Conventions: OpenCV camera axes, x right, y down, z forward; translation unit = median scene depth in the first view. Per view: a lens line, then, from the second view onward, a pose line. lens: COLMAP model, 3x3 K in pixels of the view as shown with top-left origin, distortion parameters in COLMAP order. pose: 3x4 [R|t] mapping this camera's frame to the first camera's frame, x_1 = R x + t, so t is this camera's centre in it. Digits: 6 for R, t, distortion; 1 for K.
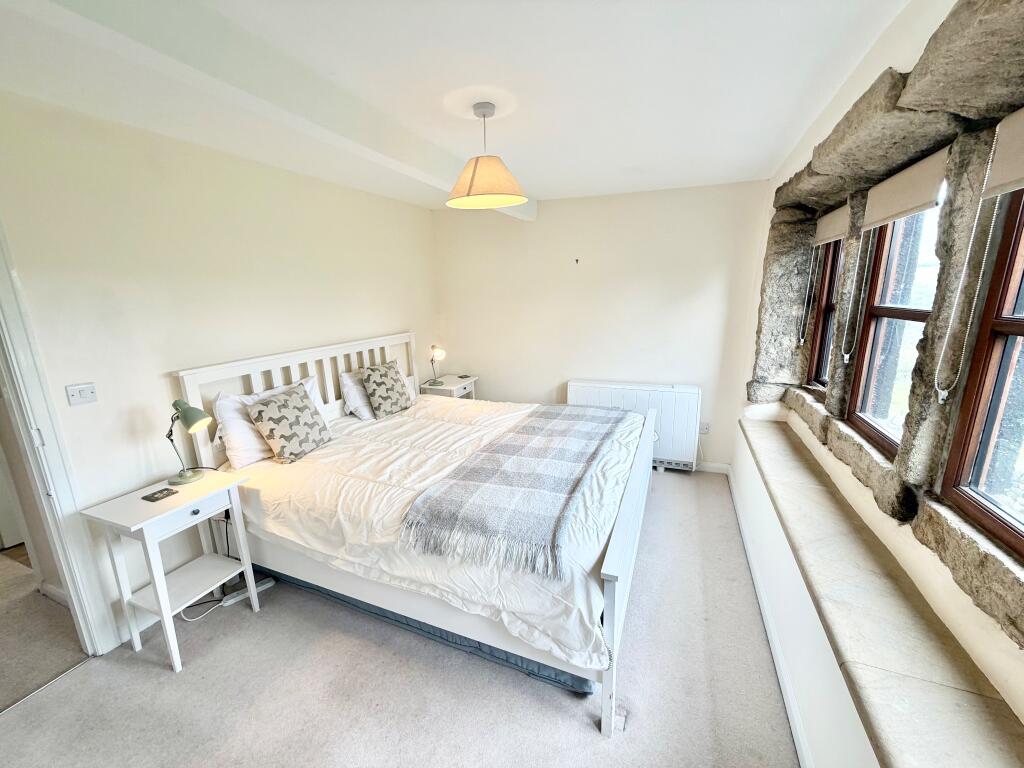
lens RADIAL K [[407.0, 0, 512.0], [0, 407.0, 384.0], [0, 0, 1]] dist [-0.000662, 0.000183]
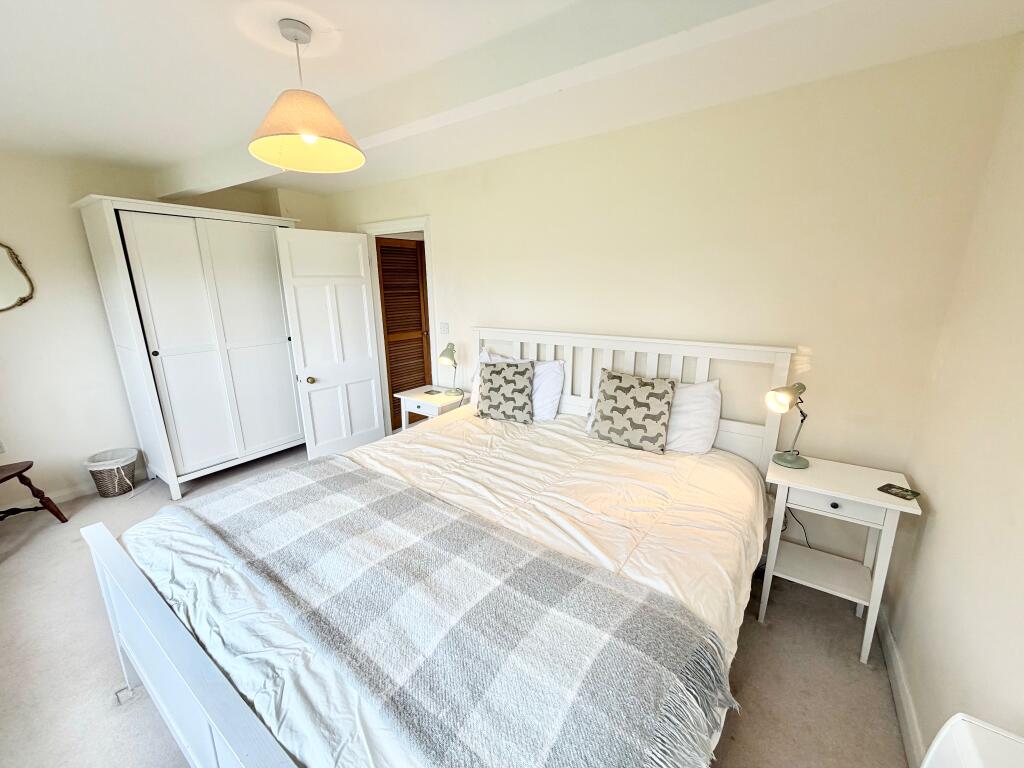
lens RADIAL K [[407.0, 0, 512.0], [0, 407.0, 384.0], [0, 0, 1]] dist [-0.000662, 0.000183]
pose [[-0.213140, 0.255922, -0.942908, 0.465541], [-0.207689, 0.931159, 0.299681, -0.237597], [0.954692, 0.259706, -0.145315, 1.060484]]
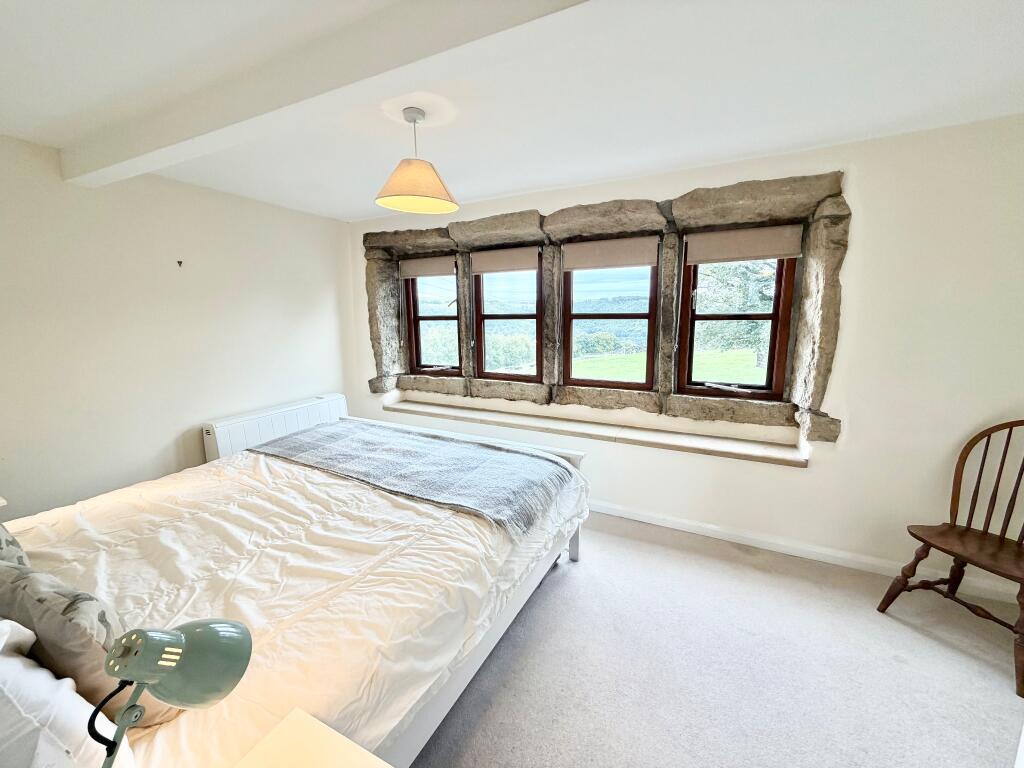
lens RADIAL K [[407.0, 0, 512.0], [0, 407.0, 384.0], [0, 0, 1]] dist [-0.000662, 0.000183]
pose [[0.086625, -0.154522, 0.984184, -0.732707], [0.228416, 0.964662, 0.131352, -0.066787], [-0.969702, 0.213425, 0.118859, 0.499195]]
